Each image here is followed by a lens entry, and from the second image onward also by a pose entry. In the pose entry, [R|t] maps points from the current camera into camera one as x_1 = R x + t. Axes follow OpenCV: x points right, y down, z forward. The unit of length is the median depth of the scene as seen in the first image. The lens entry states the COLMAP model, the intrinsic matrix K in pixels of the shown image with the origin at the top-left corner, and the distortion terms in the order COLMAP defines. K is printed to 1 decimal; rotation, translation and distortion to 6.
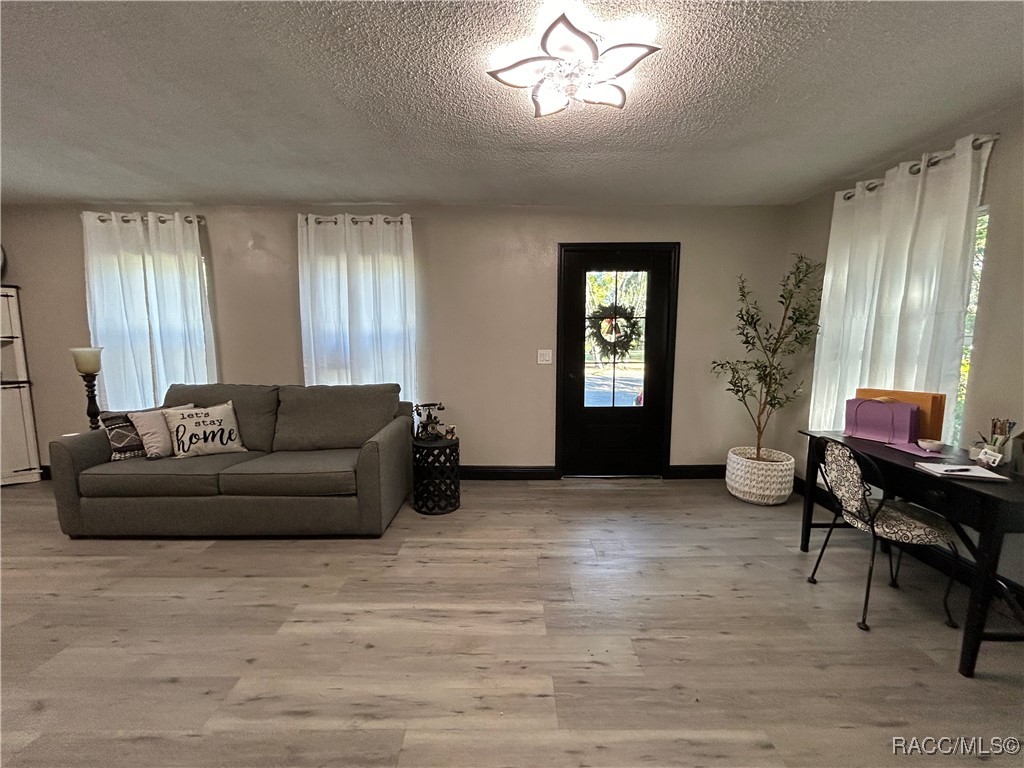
lens RADIAL K [[413.2, 0, 512.0], [0, 413.2, 384.0], [0, 0, 1]] dist [0.001294, -0.000097]
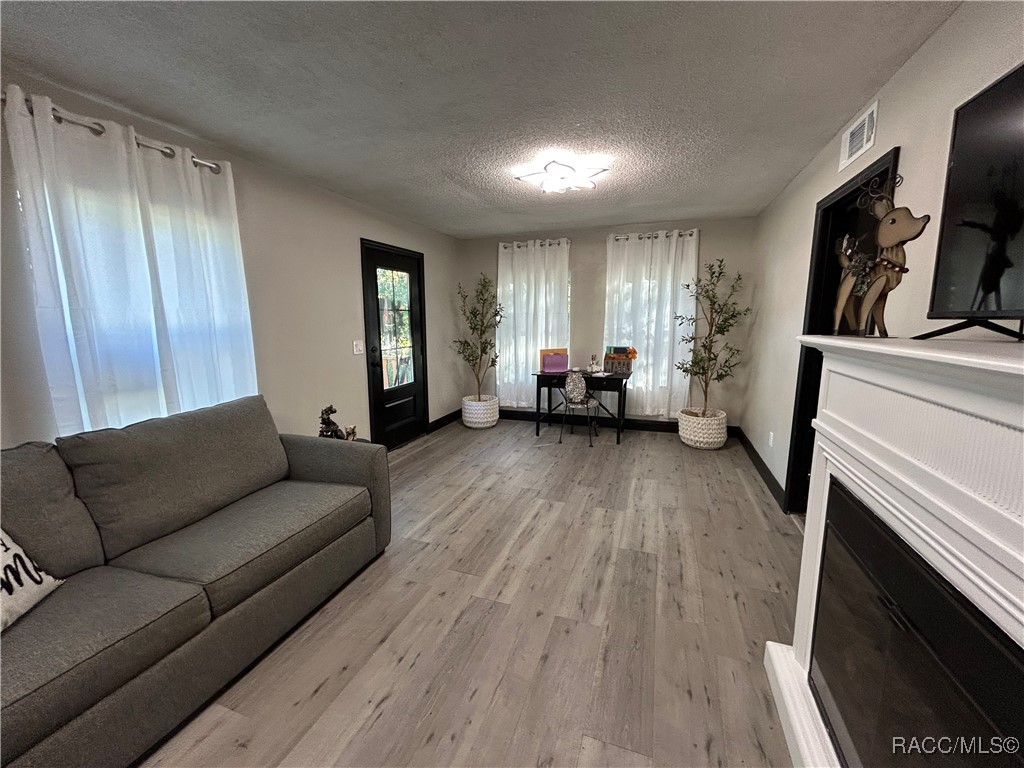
lens RADIAL K [[413.2, 0, 512.0], [0, 413.2, 384.0], [0, 0, 1]] dist [0.001294, -0.000097]
pose [[0.343144, -0.150823, 0.927095, -0.960283], [0.118041, 0.986123, 0.116735, -0.064612], [-0.931836, 0.069378, 0.356186, 0.361165]]
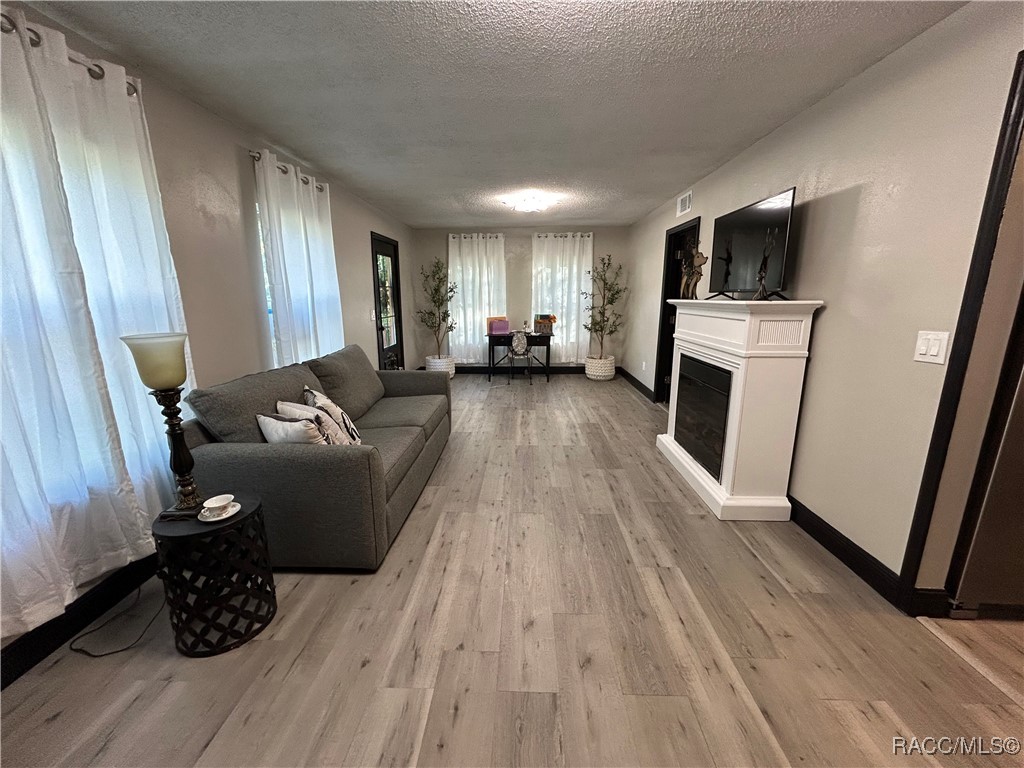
lens RADIAL K [[413.2, 0, 512.0], [0, 413.2, 384.0], [0, 0, 1]] dist [0.001294, -0.000097]
pose [[0.039204, -0.212497, 0.976375, -1.626818], [0.122787, 0.970745, 0.206342, -0.089458], [-0.991658, 0.111796, 0.064149, 0.616194]]
